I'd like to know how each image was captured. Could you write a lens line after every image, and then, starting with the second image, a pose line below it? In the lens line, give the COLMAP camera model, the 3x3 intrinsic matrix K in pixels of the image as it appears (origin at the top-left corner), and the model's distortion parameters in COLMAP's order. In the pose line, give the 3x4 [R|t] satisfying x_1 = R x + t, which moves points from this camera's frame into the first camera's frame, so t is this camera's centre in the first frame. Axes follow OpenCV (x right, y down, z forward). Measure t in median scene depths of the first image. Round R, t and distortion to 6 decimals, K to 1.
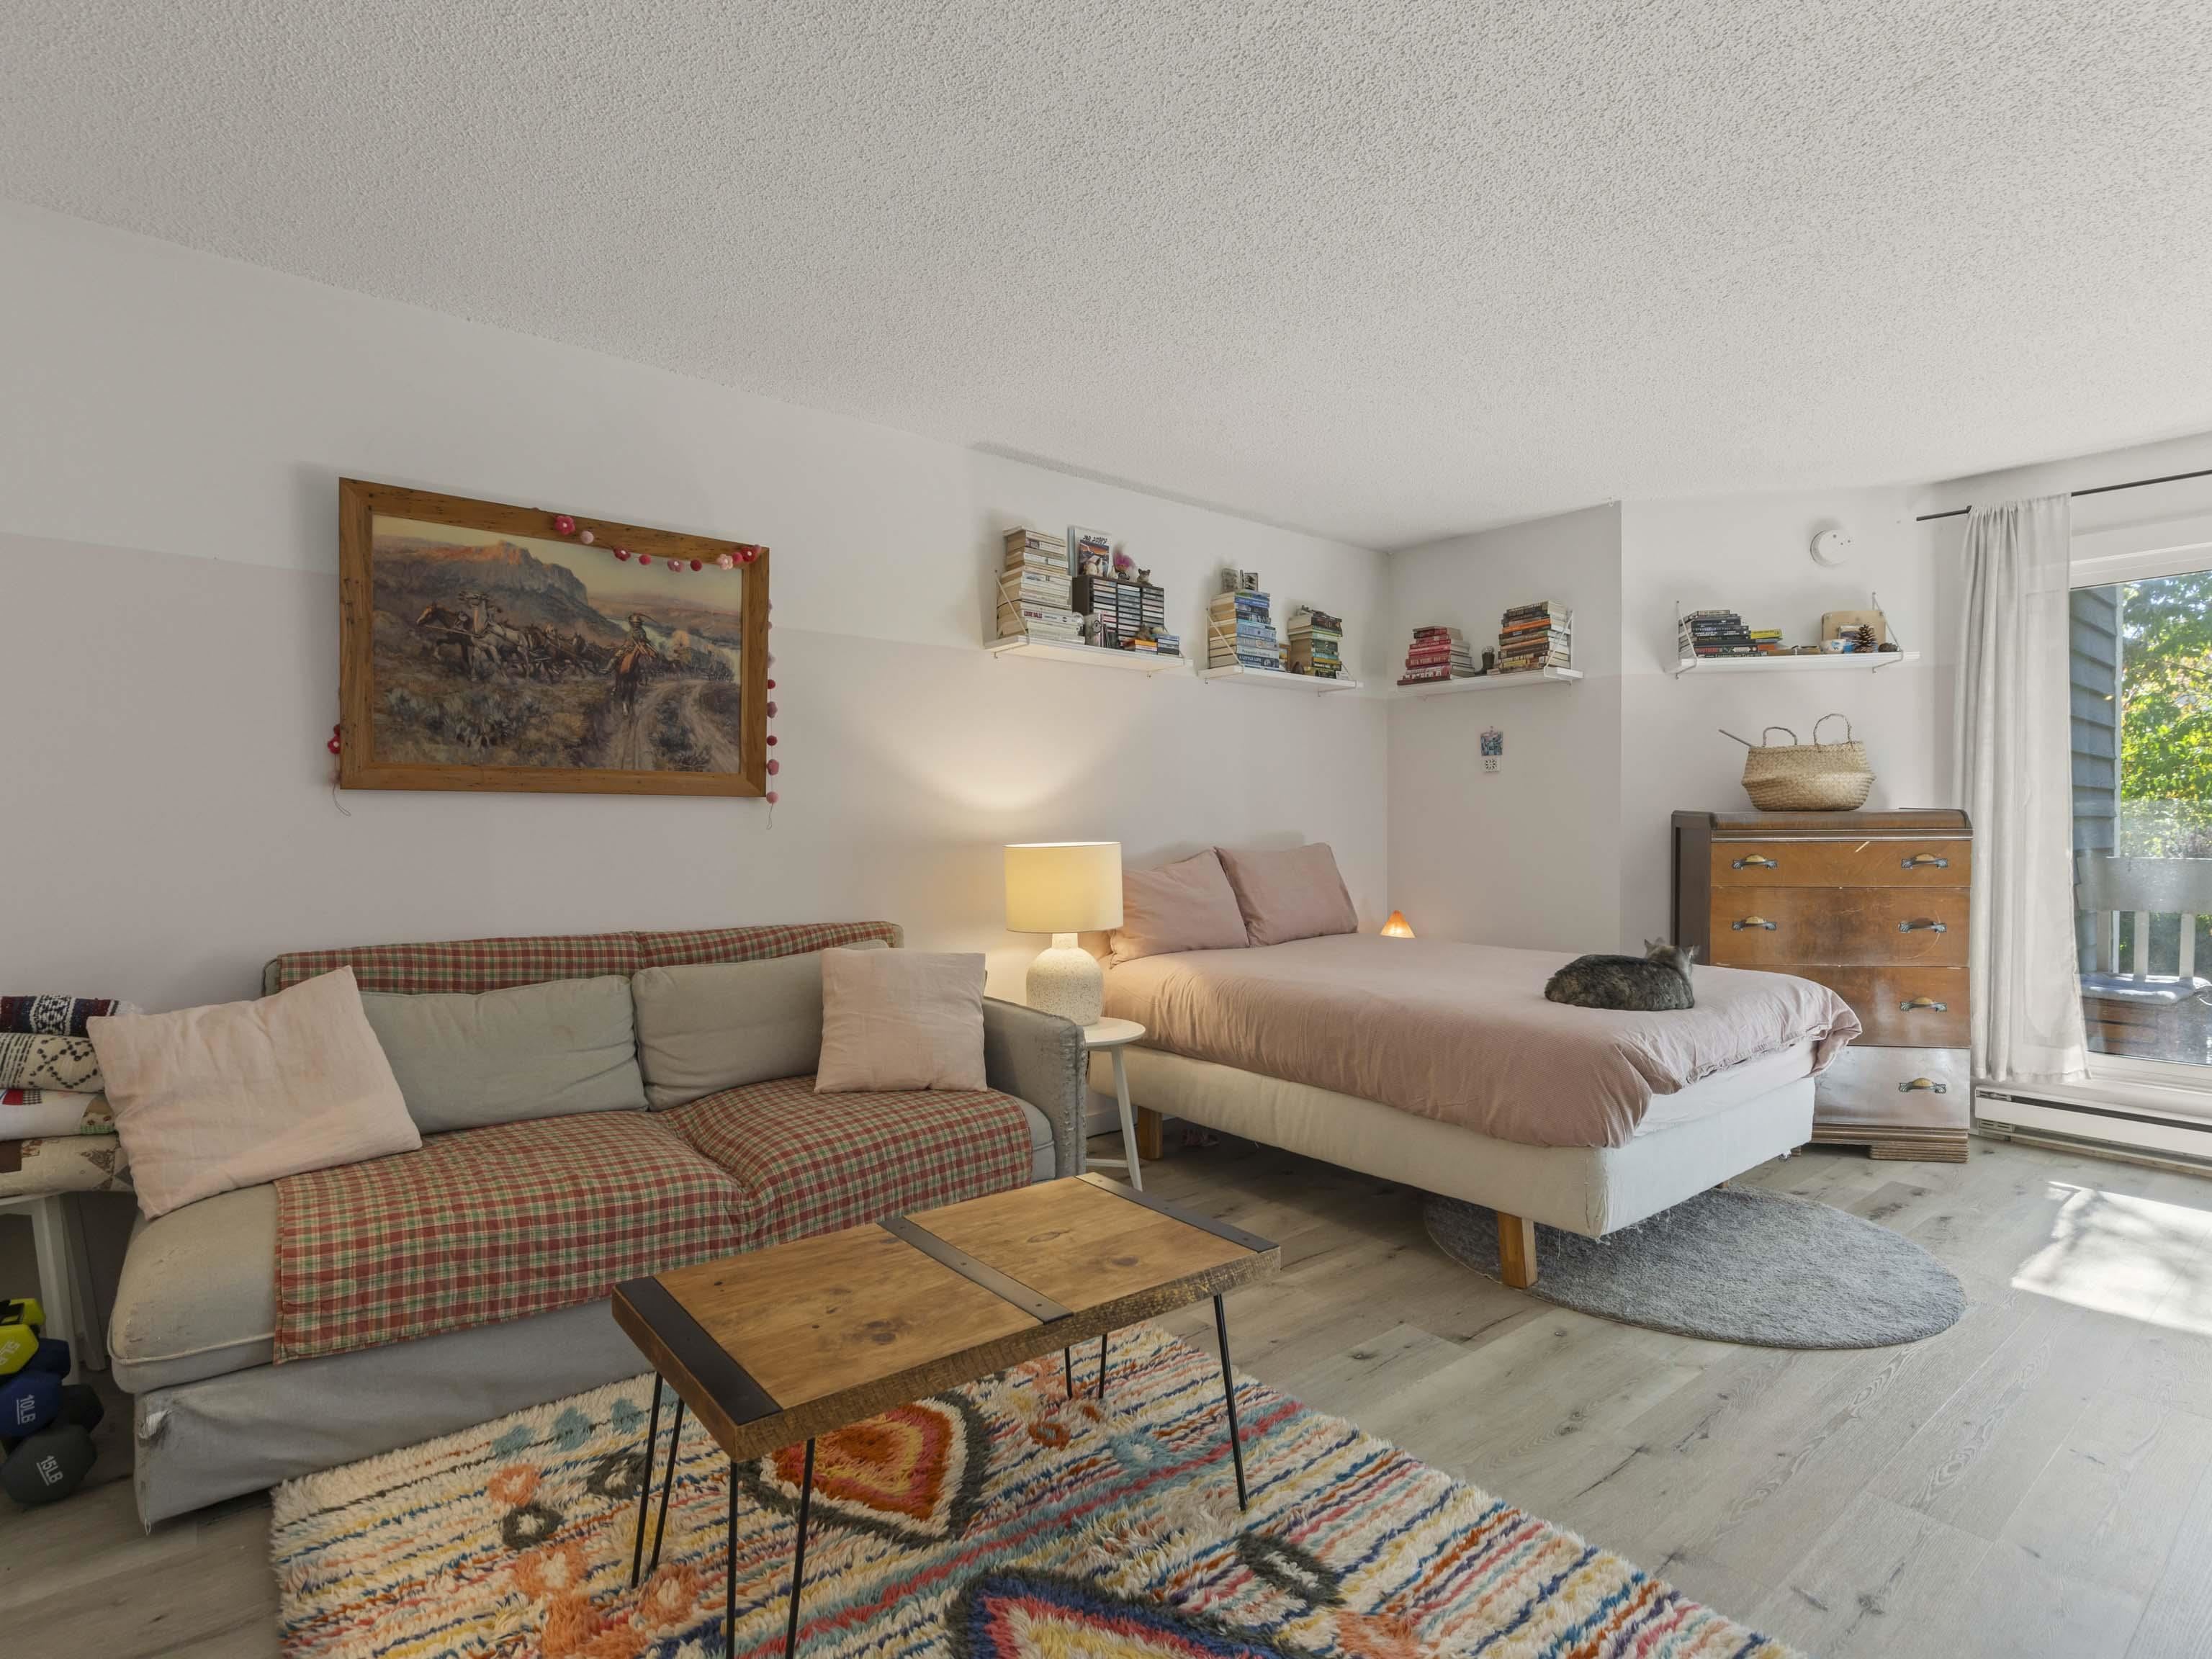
lens RADIAL K [[1112.5, 0, 1111.9], [0, 1112.5, 835.4], [0, 0, 1]] dist [0.008483, -0.002125]
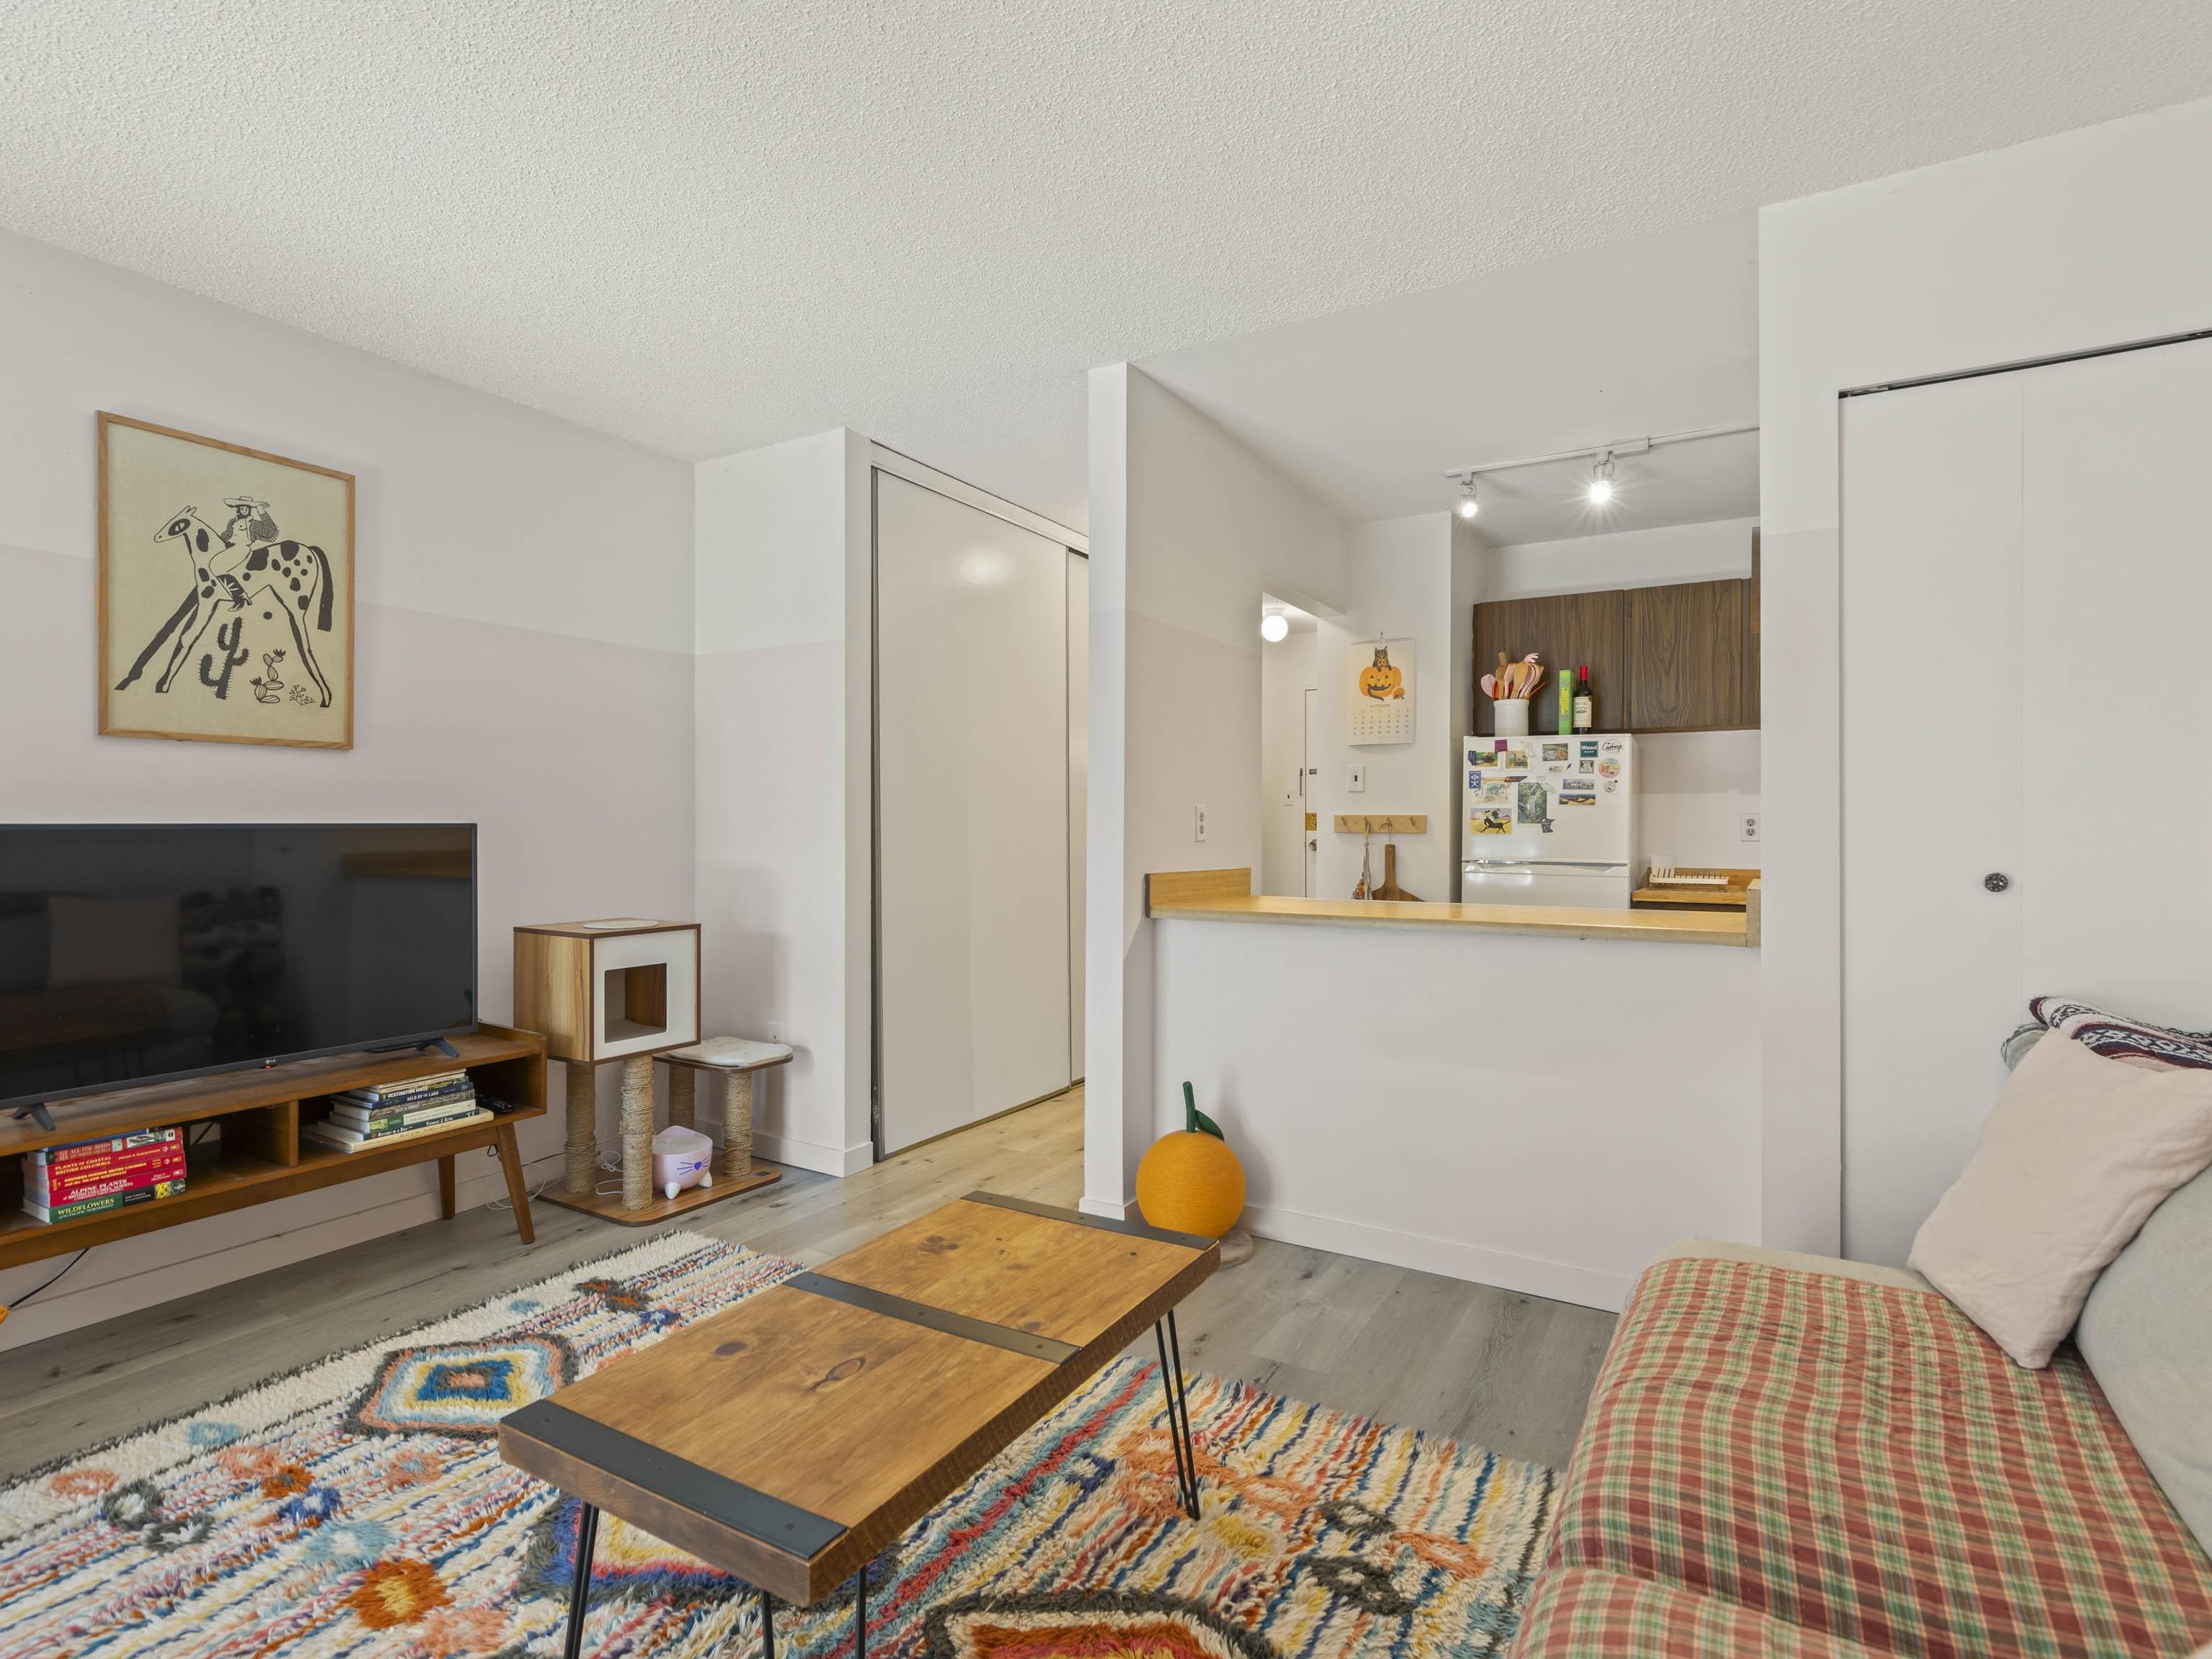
lens RADIAL K [[1113.7, 0, 1106.0], [0, 1113.7, 829.5], [0, 0, 1]] dist [0.010578, -0.000696]
pose [[-0.938286, -0.001638, -0.345856, 0.018245], [-0.004918, 0.999951, 0.008606, -0.005690], [0.345825, 0.009776, -0.938248, 0.846137]]
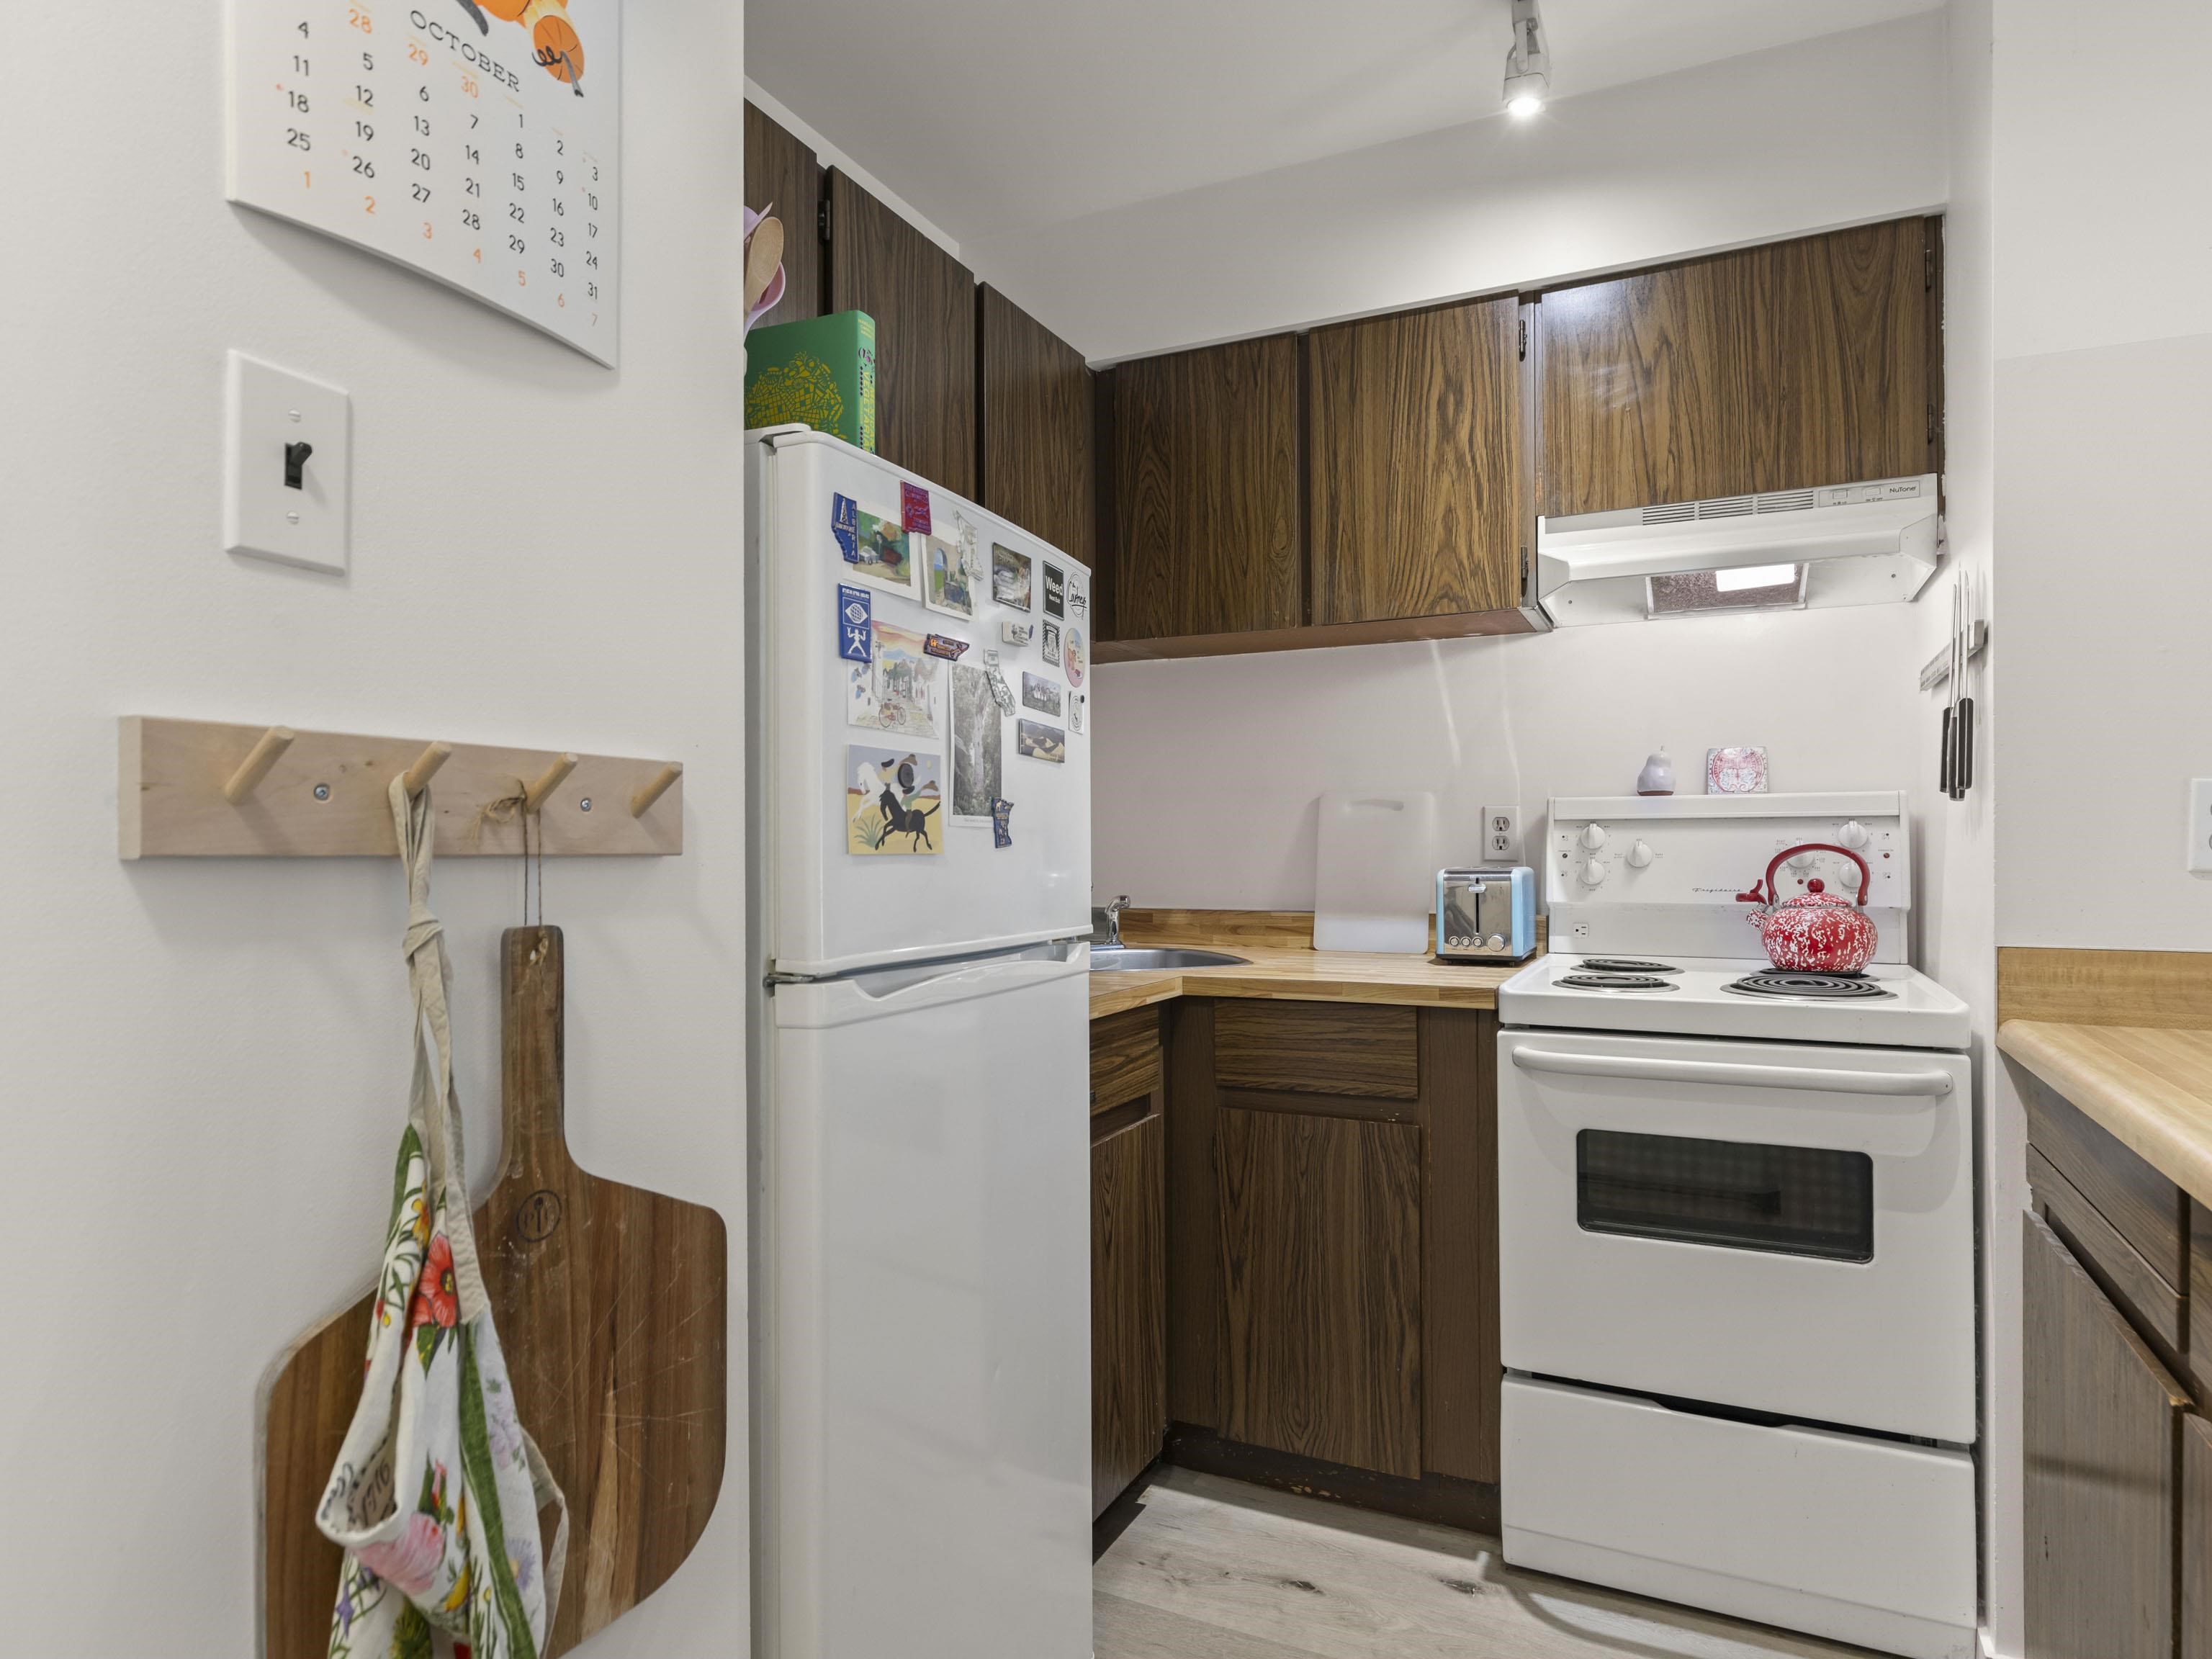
lens RADIAL K [[1246.2, 0, 1112.4], [0, 1246.2, 840.0], [0, 0, 1]] dist [-0.001827, -0.001994]
pose [[0.424386, 0.001873, -0.905480, -0.431805], [-0.010736, 0.999938, -0.002963, 0.003225], [0.905418, 0.010979, 0.424379, -0.159900]]
